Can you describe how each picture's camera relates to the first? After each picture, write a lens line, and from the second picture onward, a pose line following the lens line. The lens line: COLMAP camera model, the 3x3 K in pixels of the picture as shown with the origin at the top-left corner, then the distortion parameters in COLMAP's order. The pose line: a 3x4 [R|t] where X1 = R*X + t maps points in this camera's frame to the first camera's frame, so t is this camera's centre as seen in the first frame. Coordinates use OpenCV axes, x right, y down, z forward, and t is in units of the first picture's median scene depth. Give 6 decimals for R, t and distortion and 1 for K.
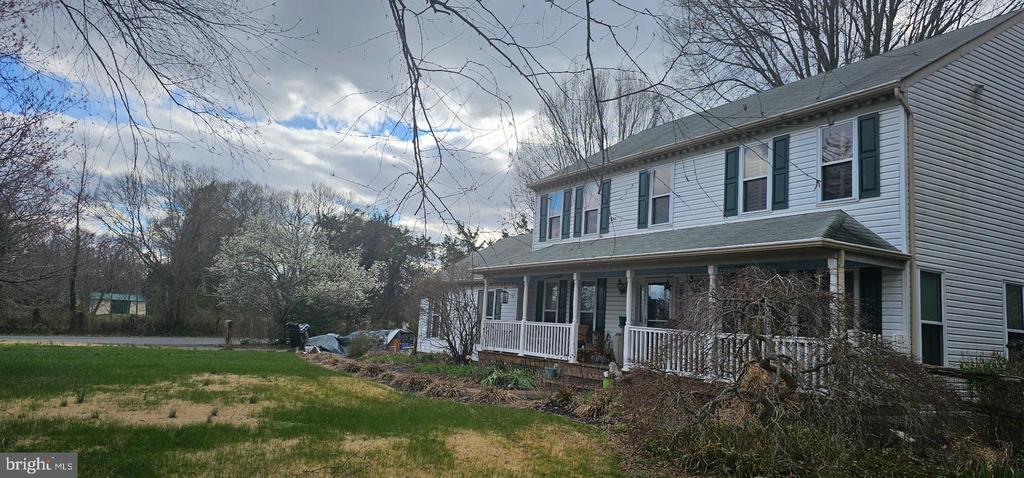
lens RADIAL K [[664.6, 0, 509.0], [0, 664.6, 226.2], [0, 0, 1]] dist [0.060828, -0.001142]
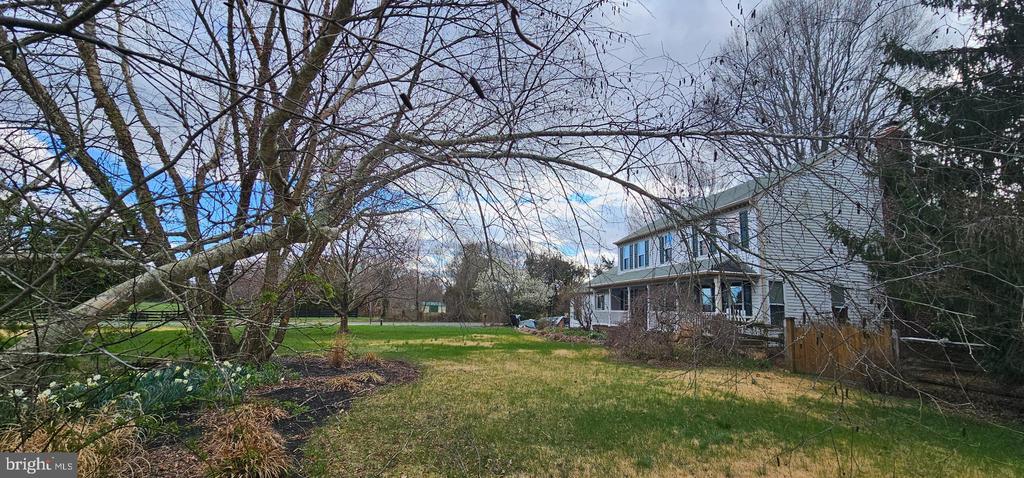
lens RADIAL K [[414.0, 0, 510.6], [0, 414.0, 236.7], [0, 0, 1]] dist [-0.003153, -0.000197]
pose [[0.944268, -0.080509, -0.319181, 0.151188], [0.066045, 0.996249, -0.055902, -0.034349], [0.322485, 0.031706, 0.946044, -0.329333]]
